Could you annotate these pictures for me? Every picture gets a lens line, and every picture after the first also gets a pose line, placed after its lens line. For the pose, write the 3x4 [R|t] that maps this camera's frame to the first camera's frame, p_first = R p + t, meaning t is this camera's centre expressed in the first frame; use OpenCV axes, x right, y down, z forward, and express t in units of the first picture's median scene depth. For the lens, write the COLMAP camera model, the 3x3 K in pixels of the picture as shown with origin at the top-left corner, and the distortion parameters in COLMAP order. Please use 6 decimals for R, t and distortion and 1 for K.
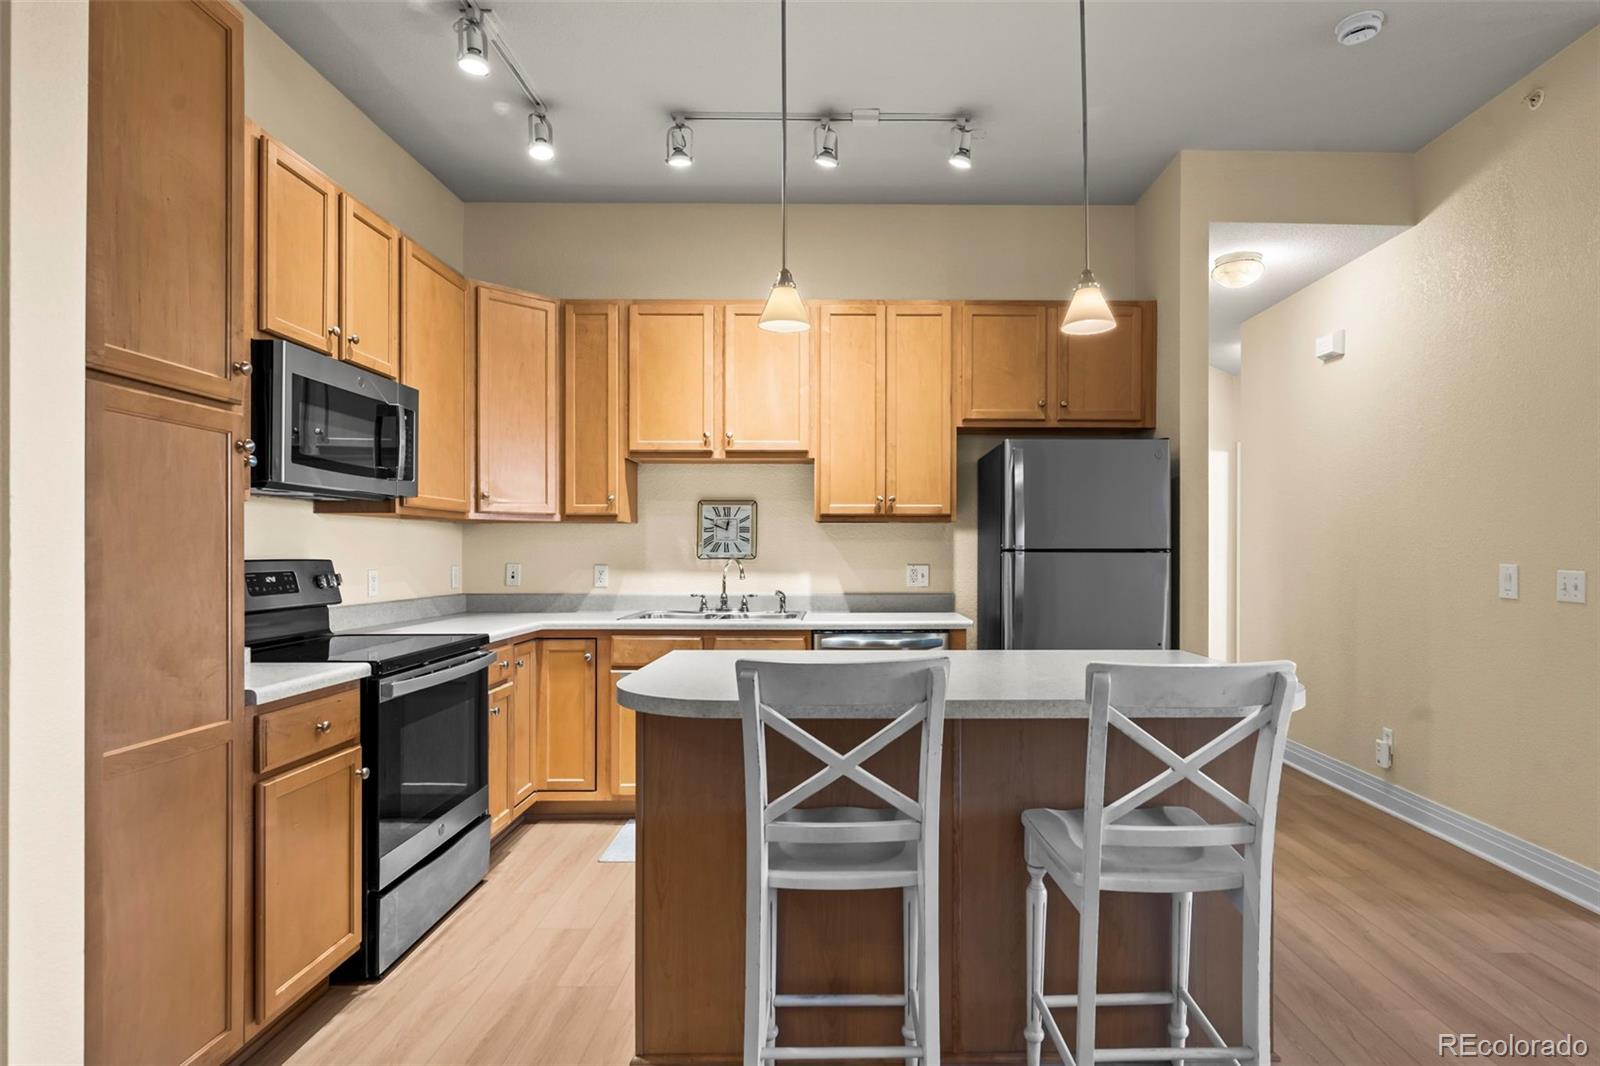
lens RADIAL K [[840.6, 0, 847.1], [0, 840.6, 547.4], [0, 0, 1]] dist [-0.000333, -0.000203]
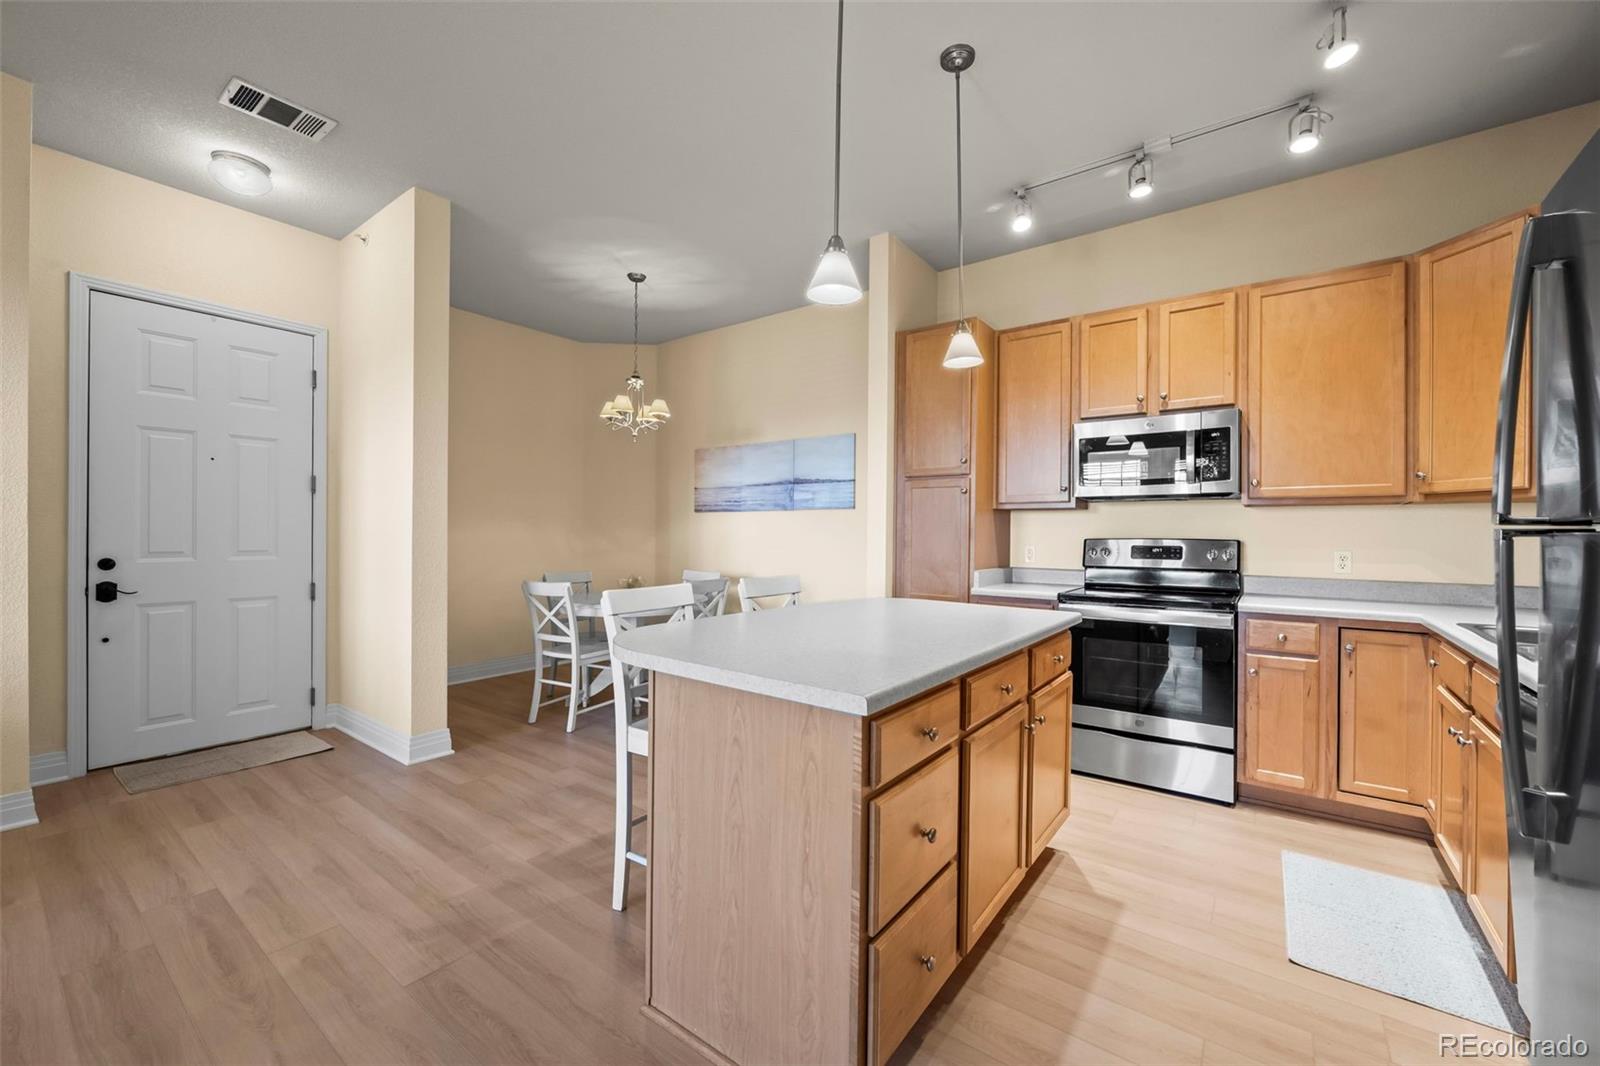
lens RADIAL K [[638.3, 0, 800.0], [0, 638.3, 533.0], [0, 0, 1]] dist [-0.003118, -0.000264]
pose [[-0.608797, -0.004182, -0.793315, 0.515430], [-0.004855, 0.999987, -0.001545, 0.006275], [0.793311, 0.002911, -0.608810, 0.816499]]
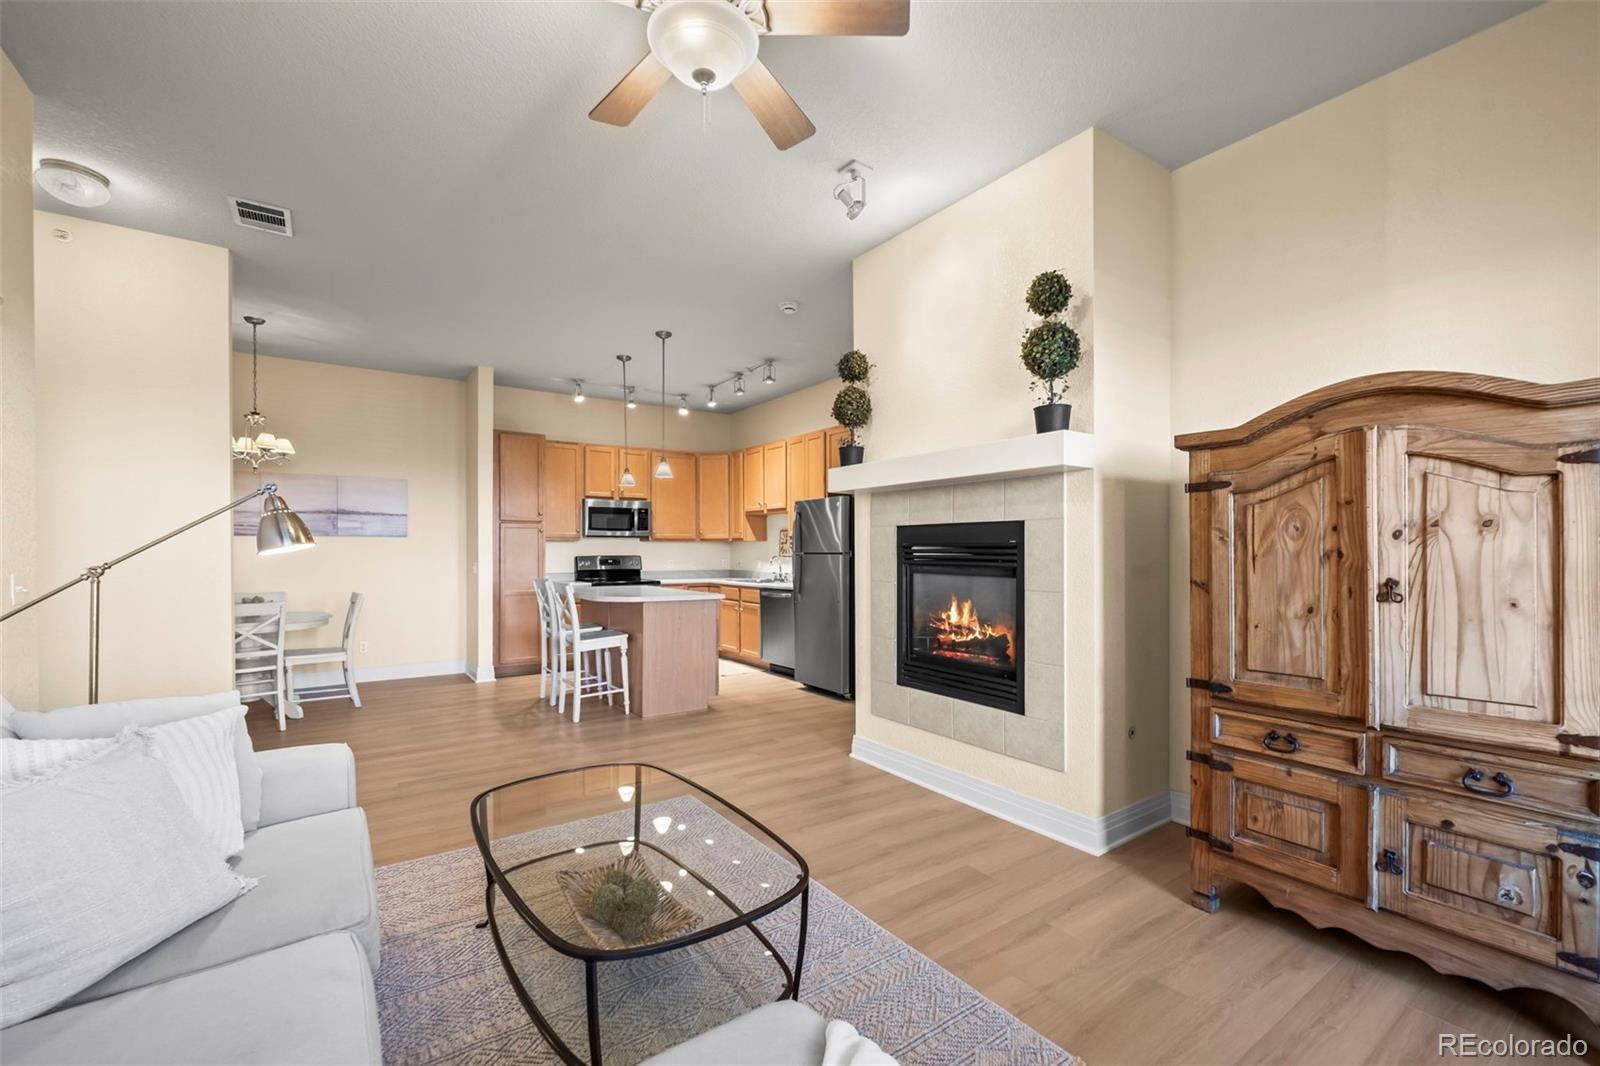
lens RADIAL K [[672.1, 0, 808.2], [0, 672.1, 553.5], [0, 0, 1]] dist [-0.001259, -0.000130]
pose [[0.564643, 0.003550, -0.825328, 1.440096], [0.003603, 0.999971, 0.006766, -0.006981], [0.825327, -0.006794, 0.564614, 0.055671]]
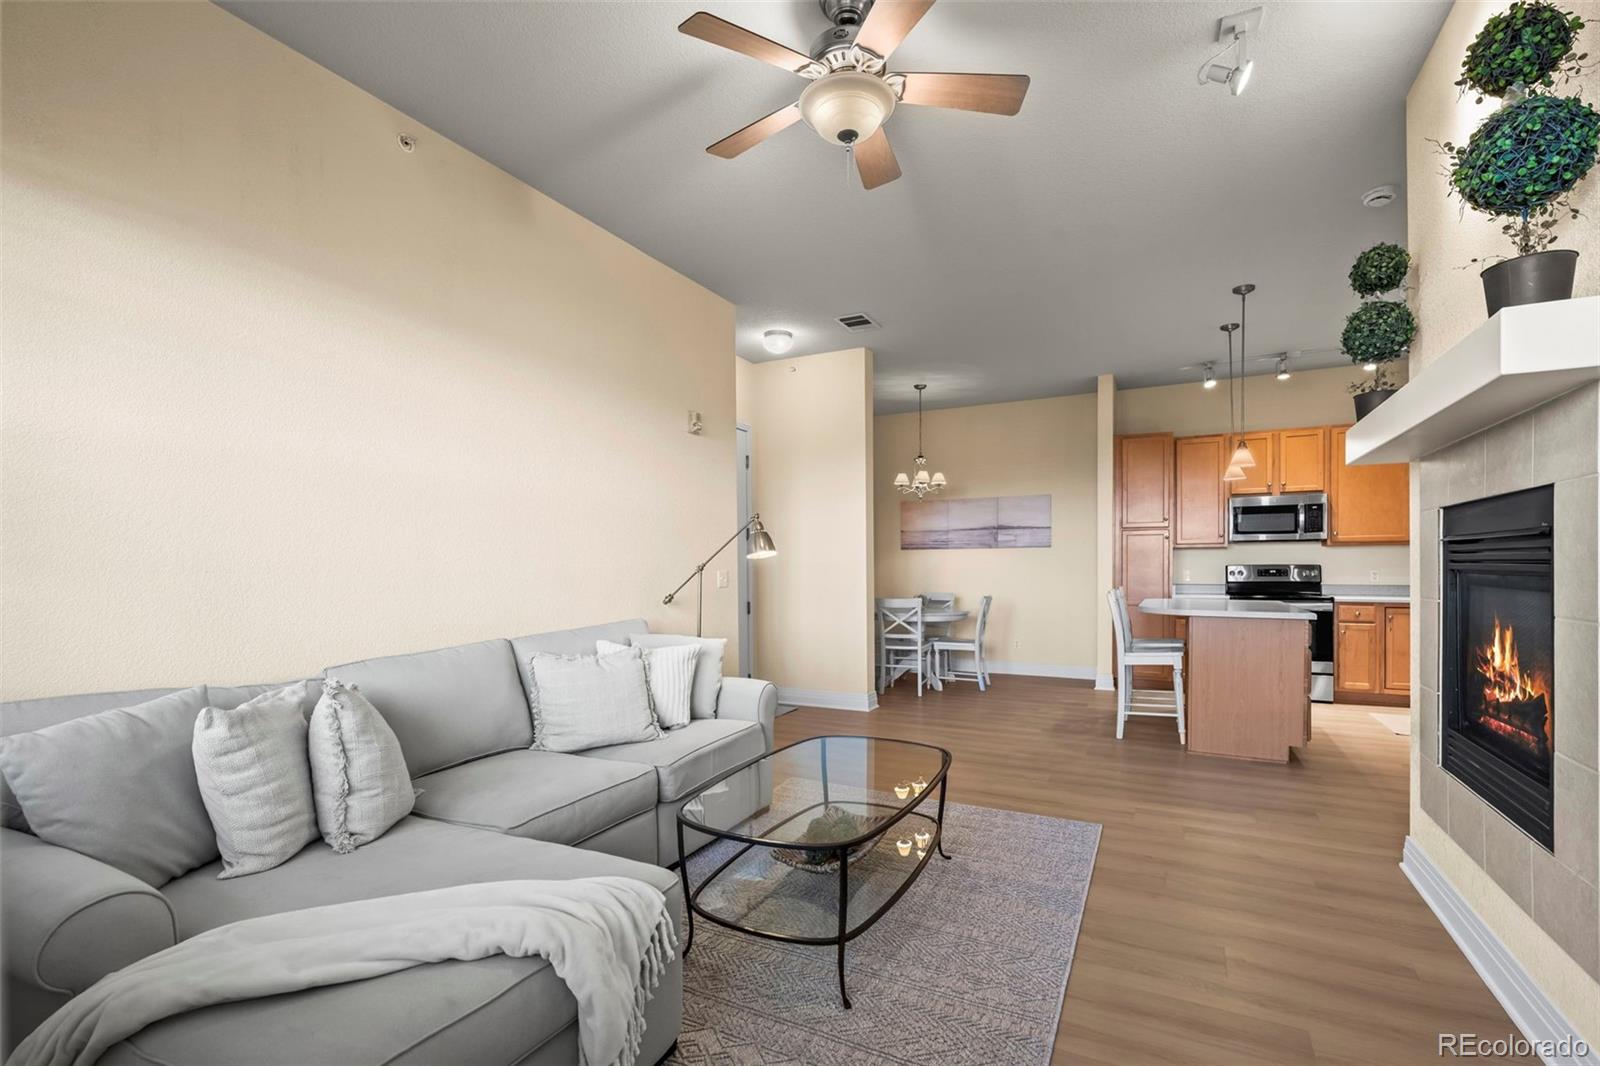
lens RADIAL K [[721.6, 0, 800.9], [0, 721.6, 571.1], [0, 0, 1]] dist [-0.001779, -0.000118]
pose [[-0.471270, 0.008328, -0.881950, 1.540503], [0.007208, 0.999958, 0.005591, 0.007899], [0.881959, -0.003722, -0.471311, 0.495941]]
